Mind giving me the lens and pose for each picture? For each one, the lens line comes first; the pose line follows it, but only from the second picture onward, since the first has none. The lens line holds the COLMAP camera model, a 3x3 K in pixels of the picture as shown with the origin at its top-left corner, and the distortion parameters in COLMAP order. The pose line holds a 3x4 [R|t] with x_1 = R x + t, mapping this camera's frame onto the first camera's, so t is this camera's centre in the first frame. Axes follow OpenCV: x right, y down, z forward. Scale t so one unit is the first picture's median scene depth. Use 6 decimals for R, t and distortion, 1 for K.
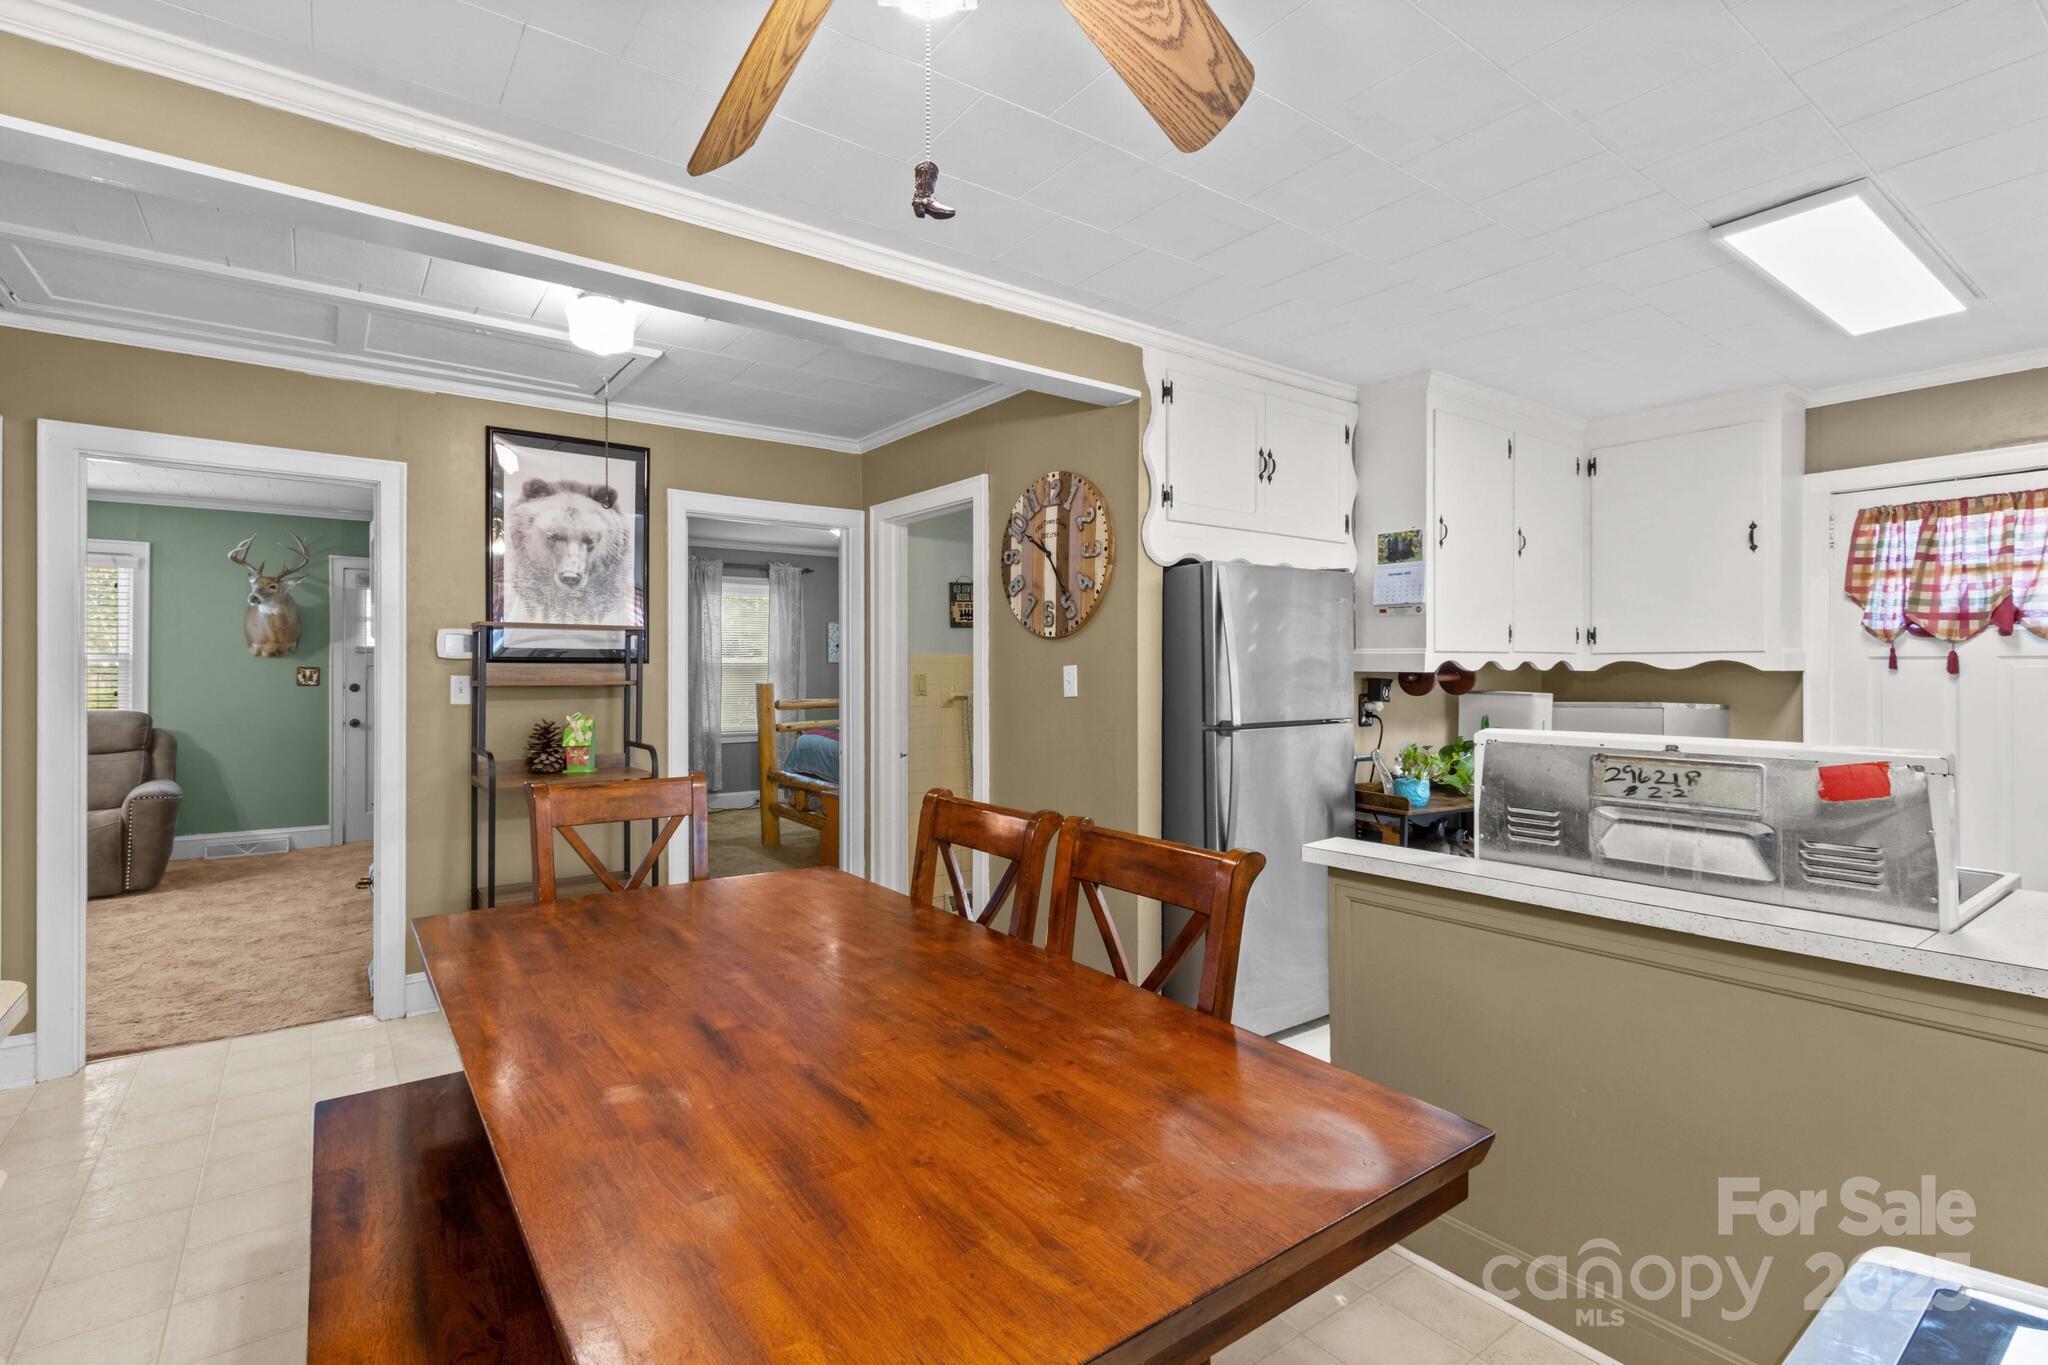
lens RADIAL K [[937.2, 0, 991.4], [0, 937.2, 672.1], [0, 0, 1]] dist [0.000213, -0.000068]
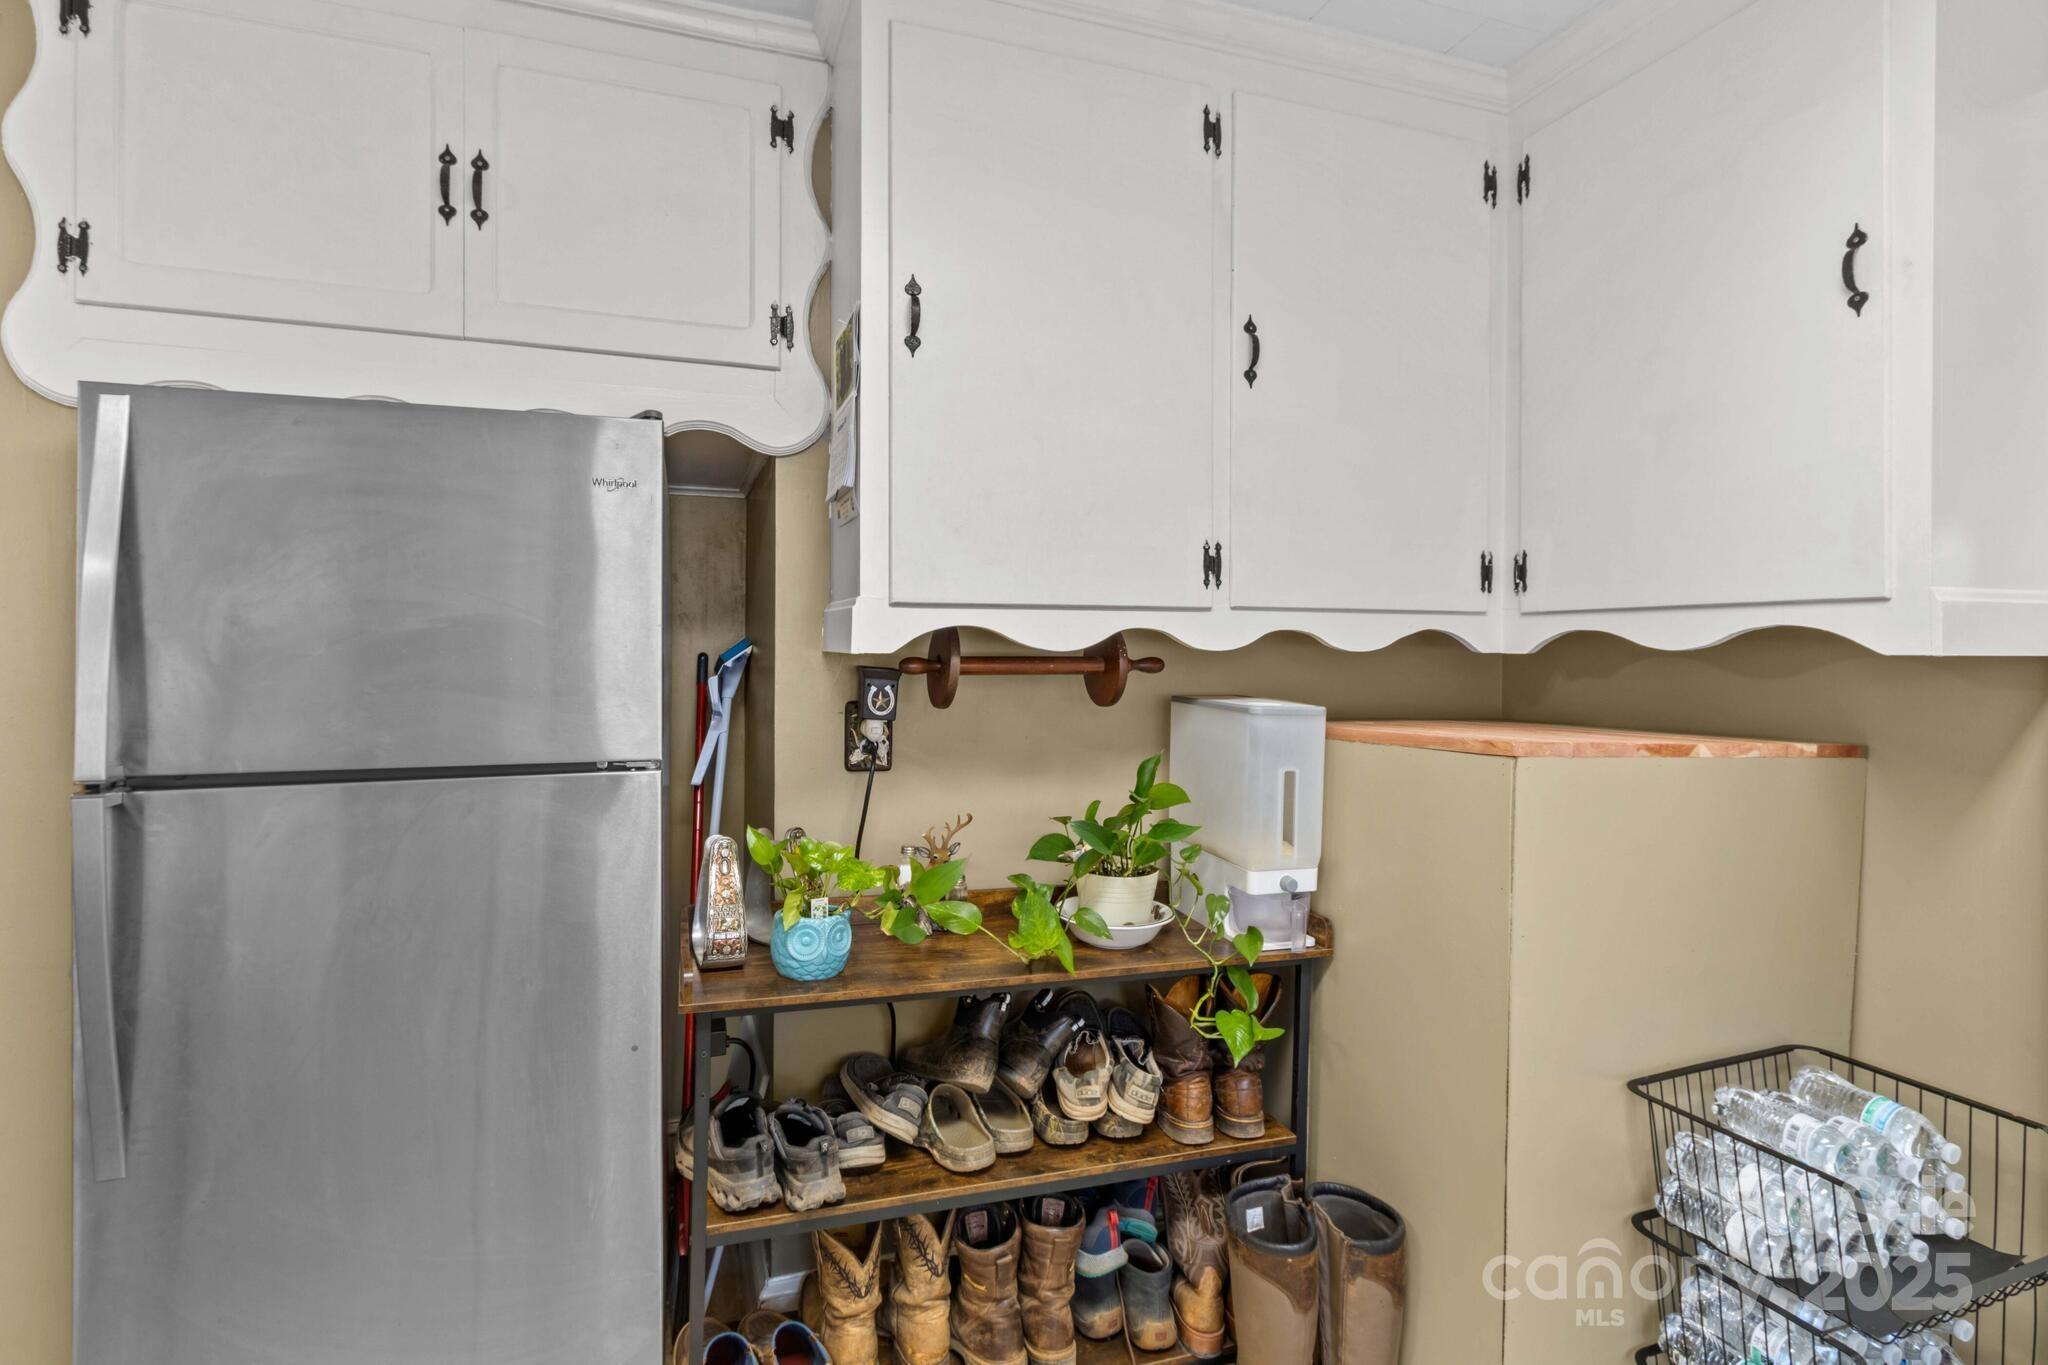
lens RADIAL K [[1023.5, 0, 1050.4], [0, 1023.5, 631.7], [0, 0, 1]] dist [0.036502, 0.000039]
pose [[0.964411, -0.001462, -0.264404, 0.606663], [-0.001159, 0.999952, -0.009756, -0.005539], [0.264405, 0.009715, 0.964363, 0.528426]]
